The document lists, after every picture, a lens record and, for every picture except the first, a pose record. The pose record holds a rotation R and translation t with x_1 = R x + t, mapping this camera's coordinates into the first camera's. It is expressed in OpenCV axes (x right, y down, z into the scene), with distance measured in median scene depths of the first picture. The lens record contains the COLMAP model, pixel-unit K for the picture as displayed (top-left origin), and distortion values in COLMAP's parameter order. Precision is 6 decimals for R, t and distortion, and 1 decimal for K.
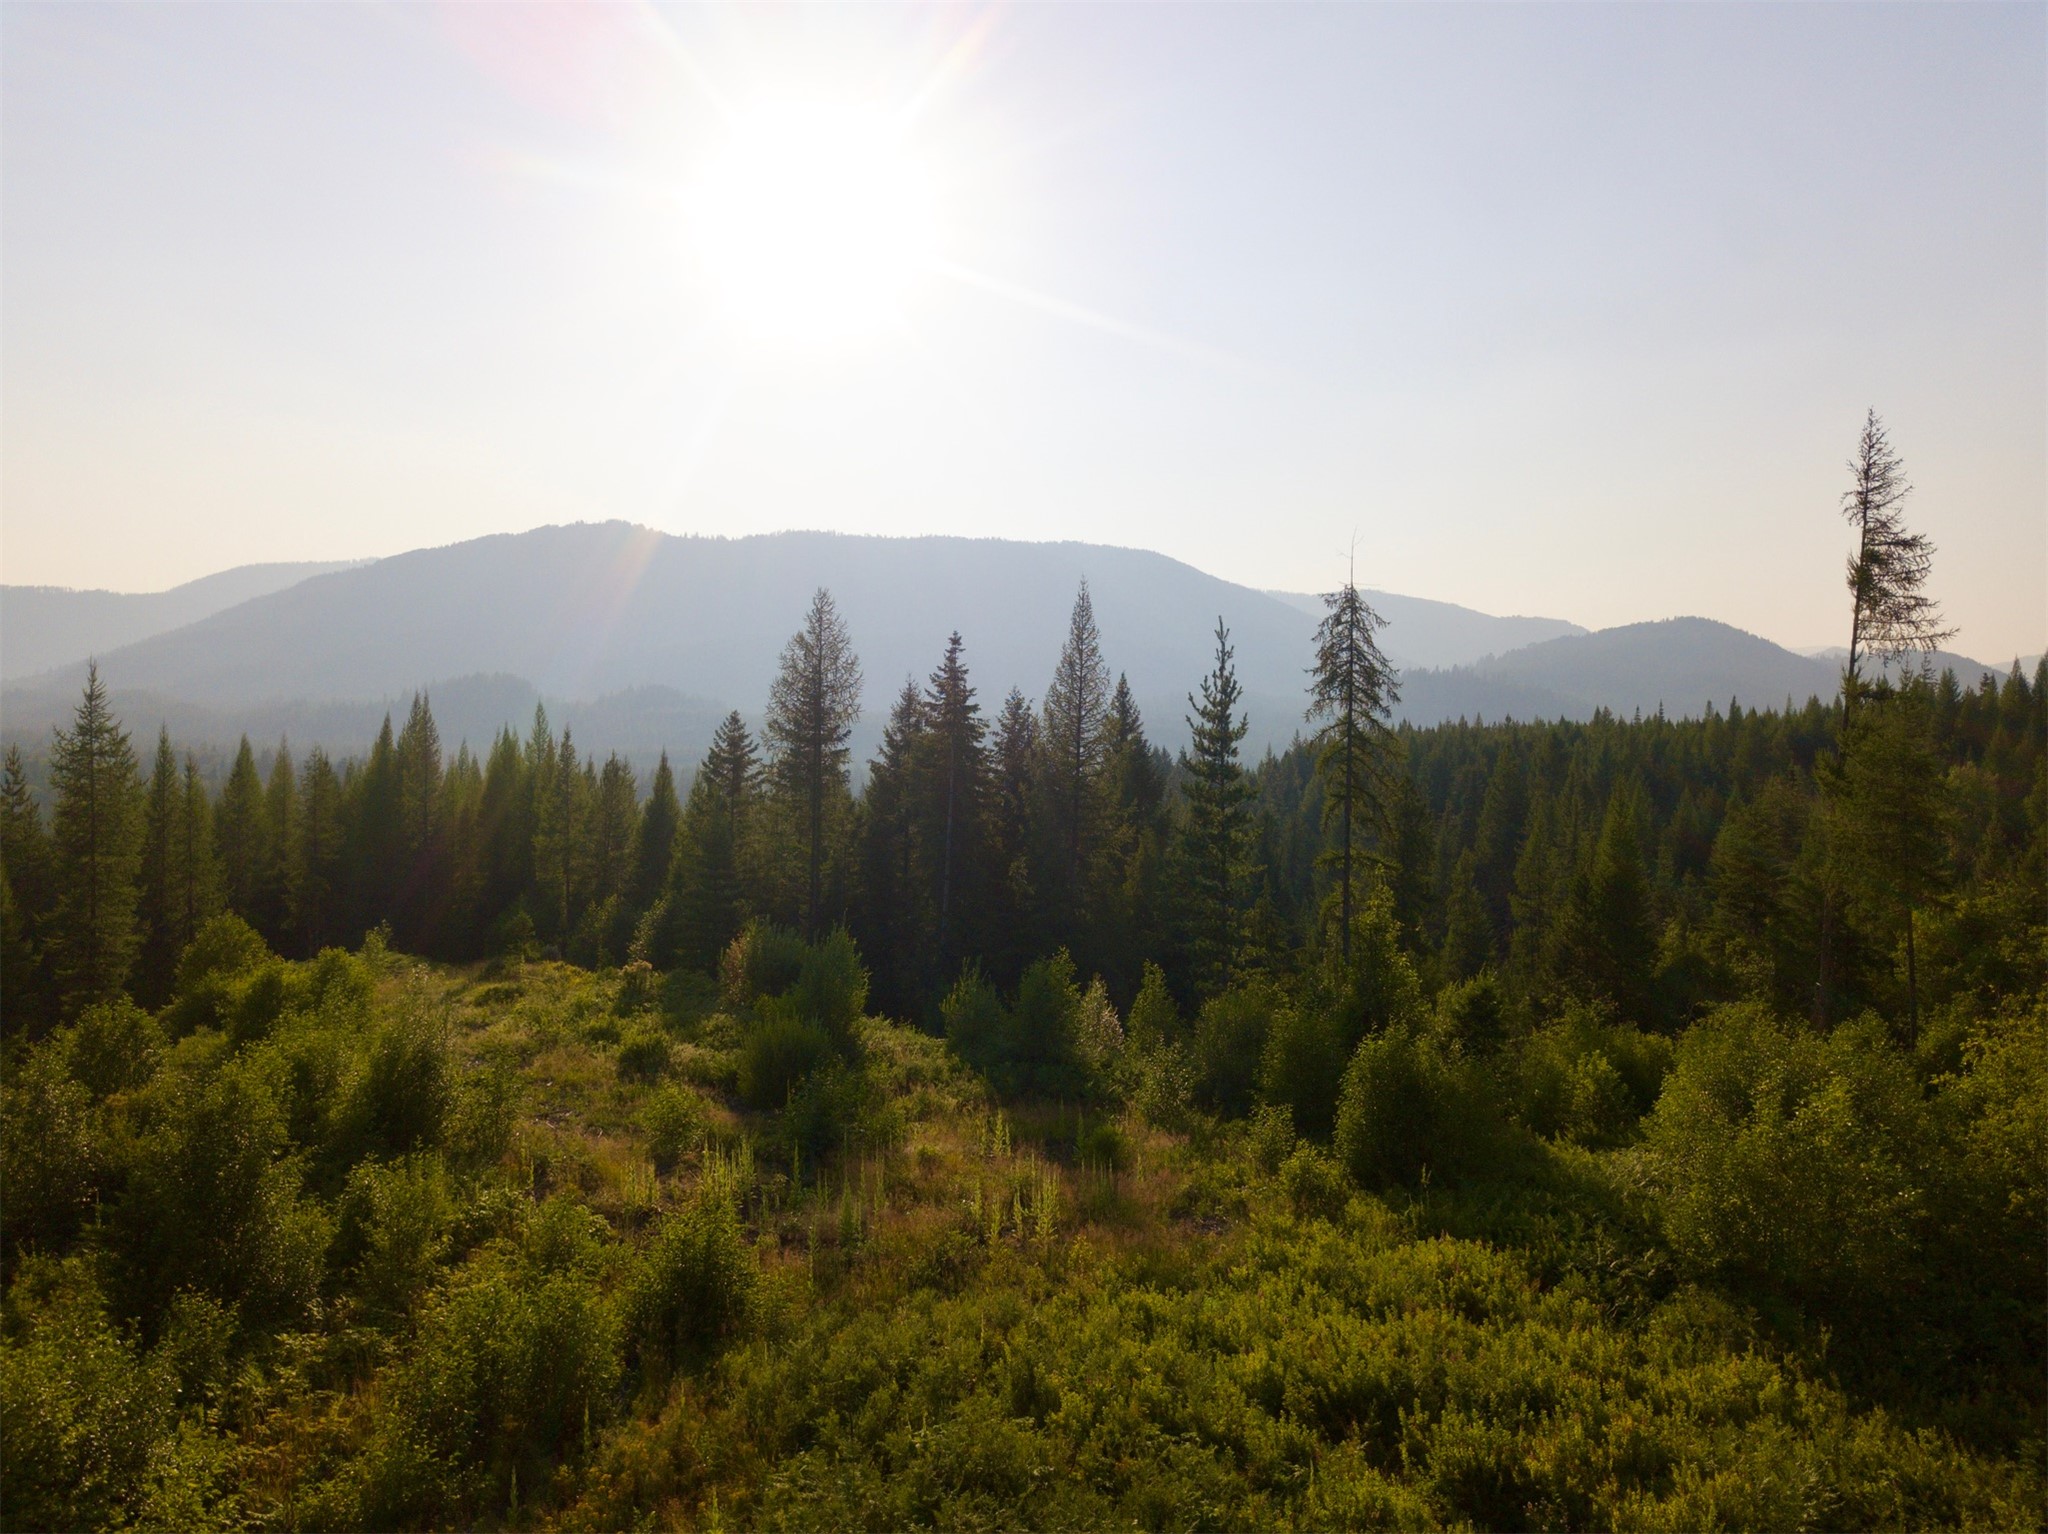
lens RADIAL K [[1596.6, 0, 1030.3], [0, 1596.6, 679.5], [0, 0, 1]] dist [0.126265, -0.239898]
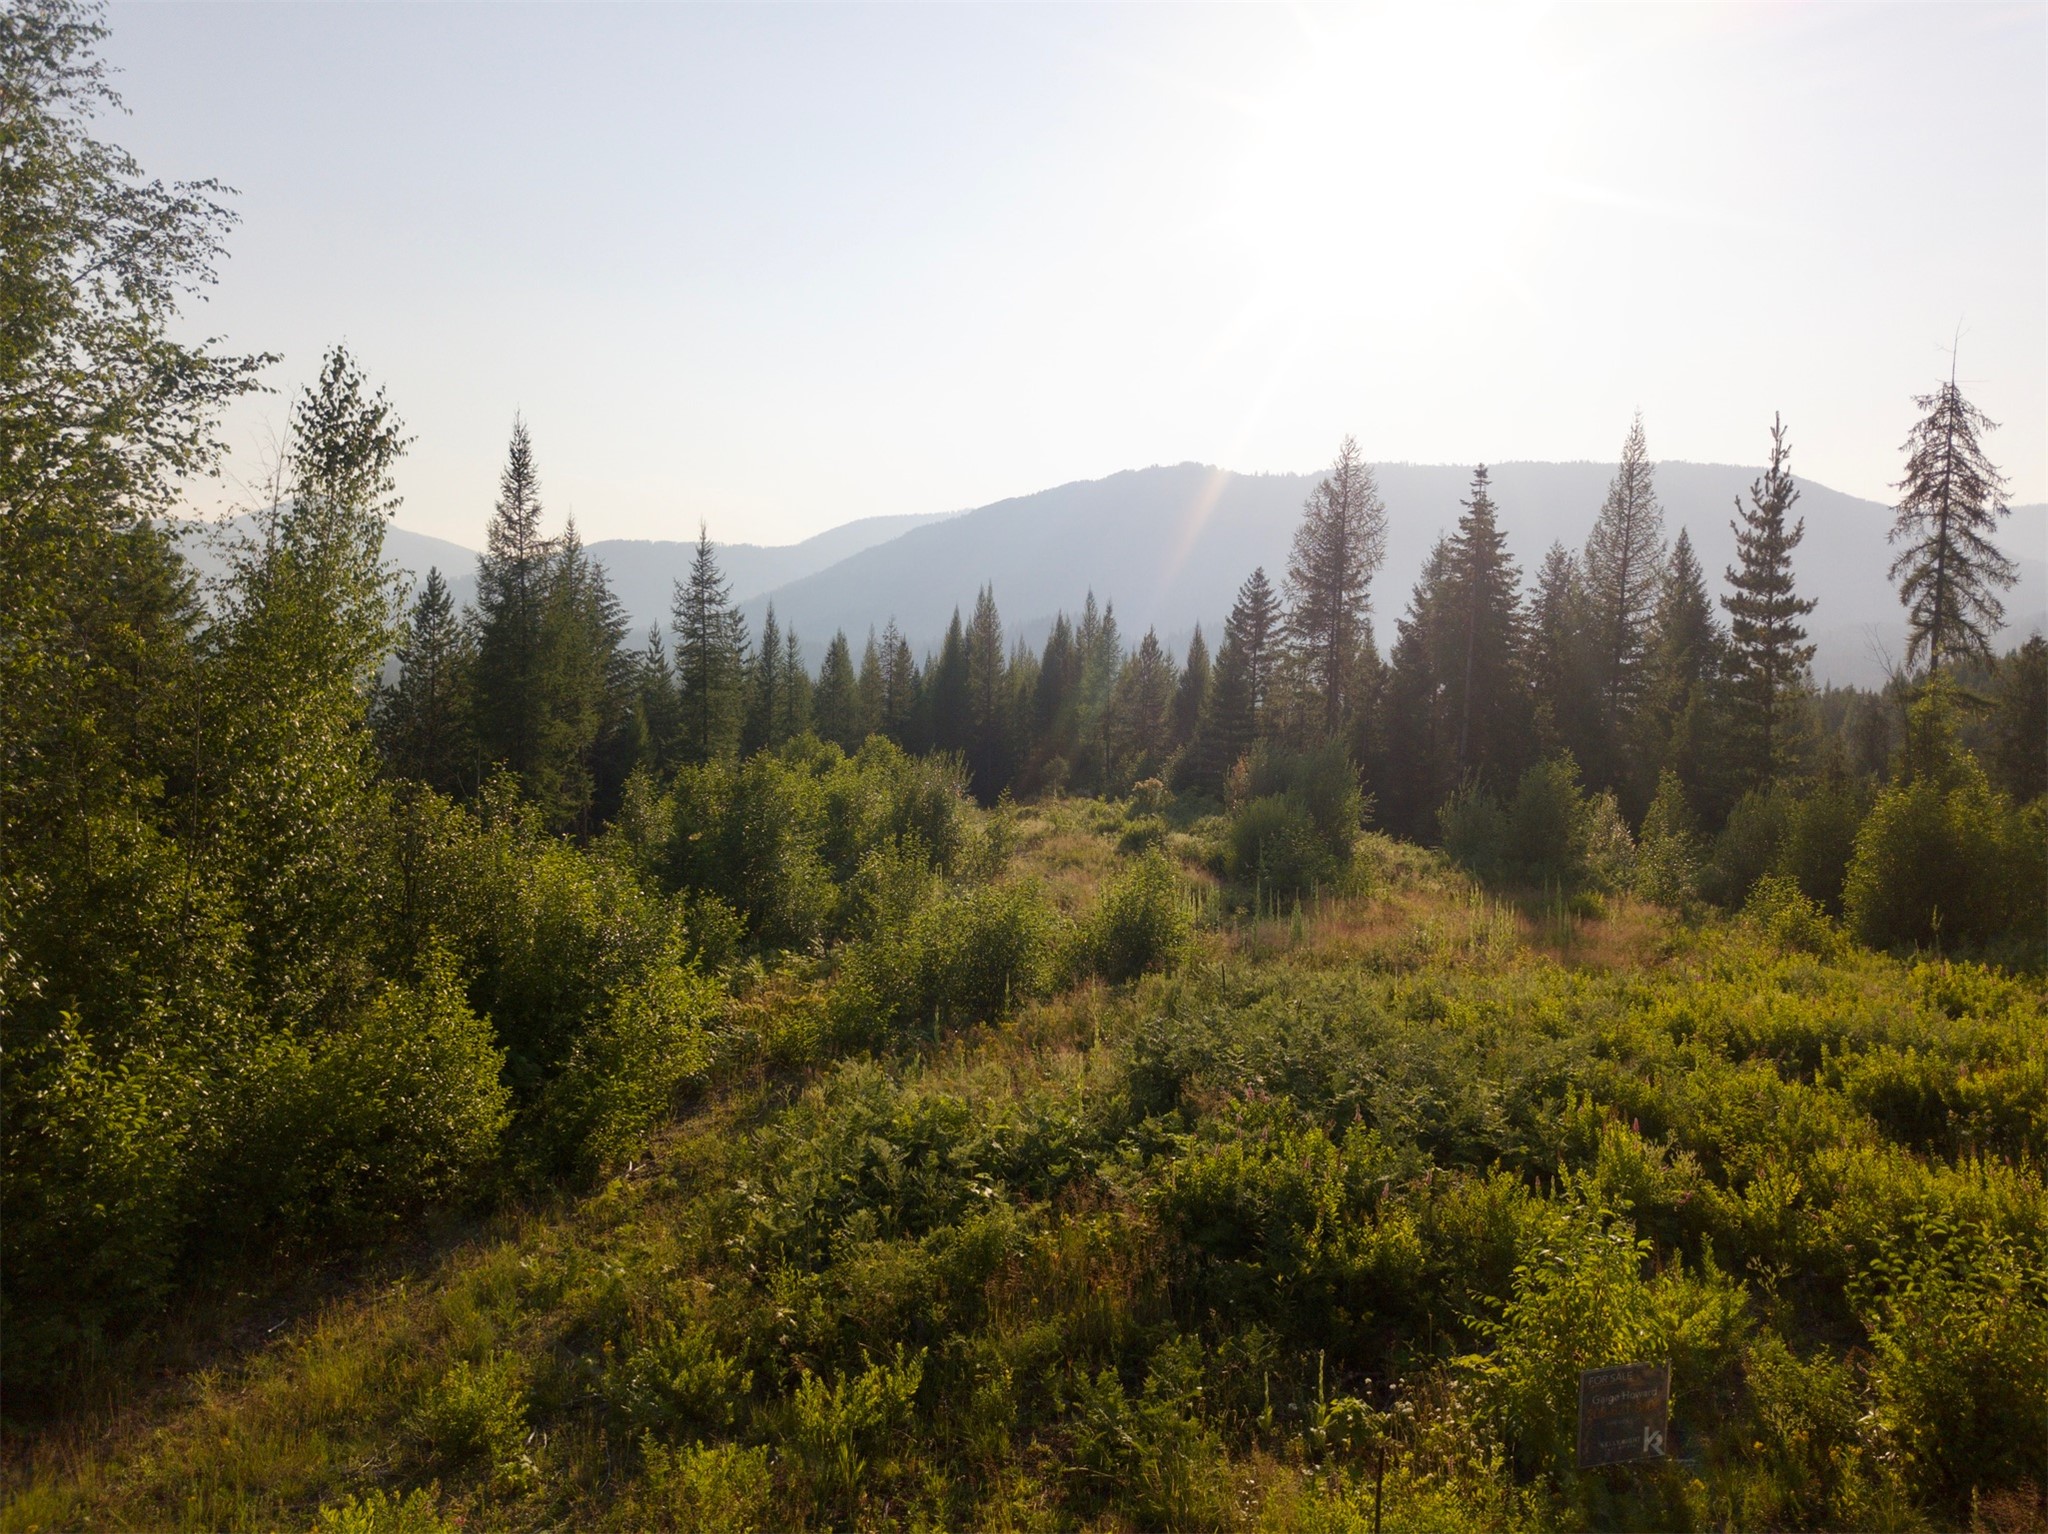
lens RADIAL K [[1644.8, 0, 1024.0], [0, 1644.8, 767.0], [0, 0, 1]] dist [0.000136, -0.004349]
pose [[0.935031, 0.024957, -0.353687, 0.051175], [-0.002334, 0.997931, 0.064248, 0.092094], [0.354559, -0.059248, 0.933155, -0.014427]]
